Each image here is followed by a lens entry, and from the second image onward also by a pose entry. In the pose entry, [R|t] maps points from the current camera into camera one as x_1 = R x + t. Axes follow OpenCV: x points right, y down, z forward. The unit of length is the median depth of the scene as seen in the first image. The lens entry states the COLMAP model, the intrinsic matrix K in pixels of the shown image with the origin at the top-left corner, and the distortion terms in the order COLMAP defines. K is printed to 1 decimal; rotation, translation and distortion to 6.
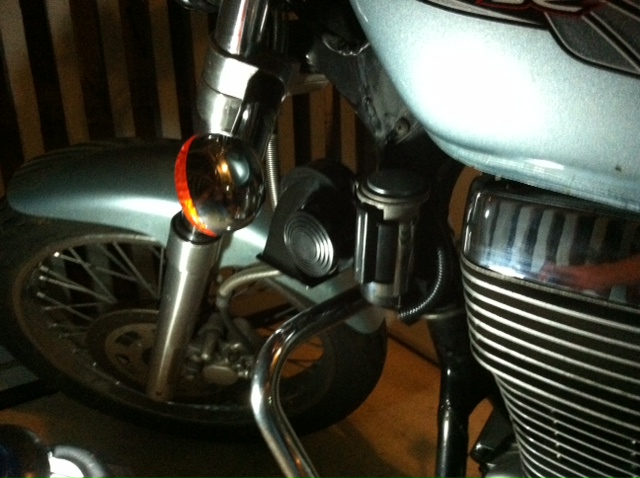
lens RADIAL K [[652.4, 0, 318.9], [0, 652.4, 239.4], [0, 0, 1]] dist [-0.121349, 0.000000]
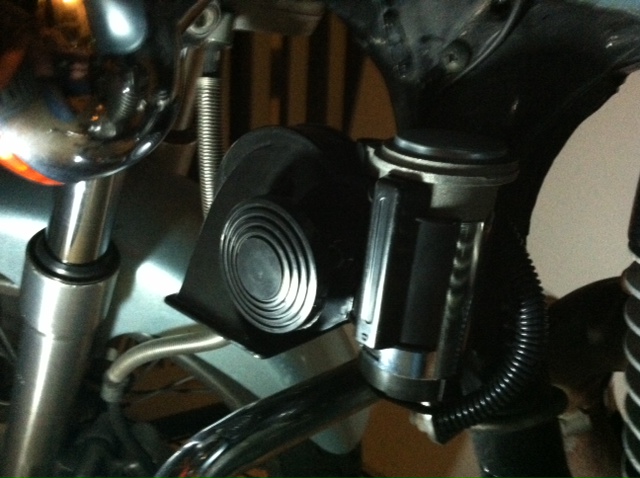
lens RADIAL K [[652.4, 0, 321.6], [0, 652.4, 238.7], [0, 0, 1]] dist [-0.121349, 0.000000]
pose [[0.994803, 0.063827, 0.079325, -0.013527], [-0.048435, 0.981975, -0.182701, 0.072484], [-0.089556, 0.177909, 0.979963, 0.490347]]
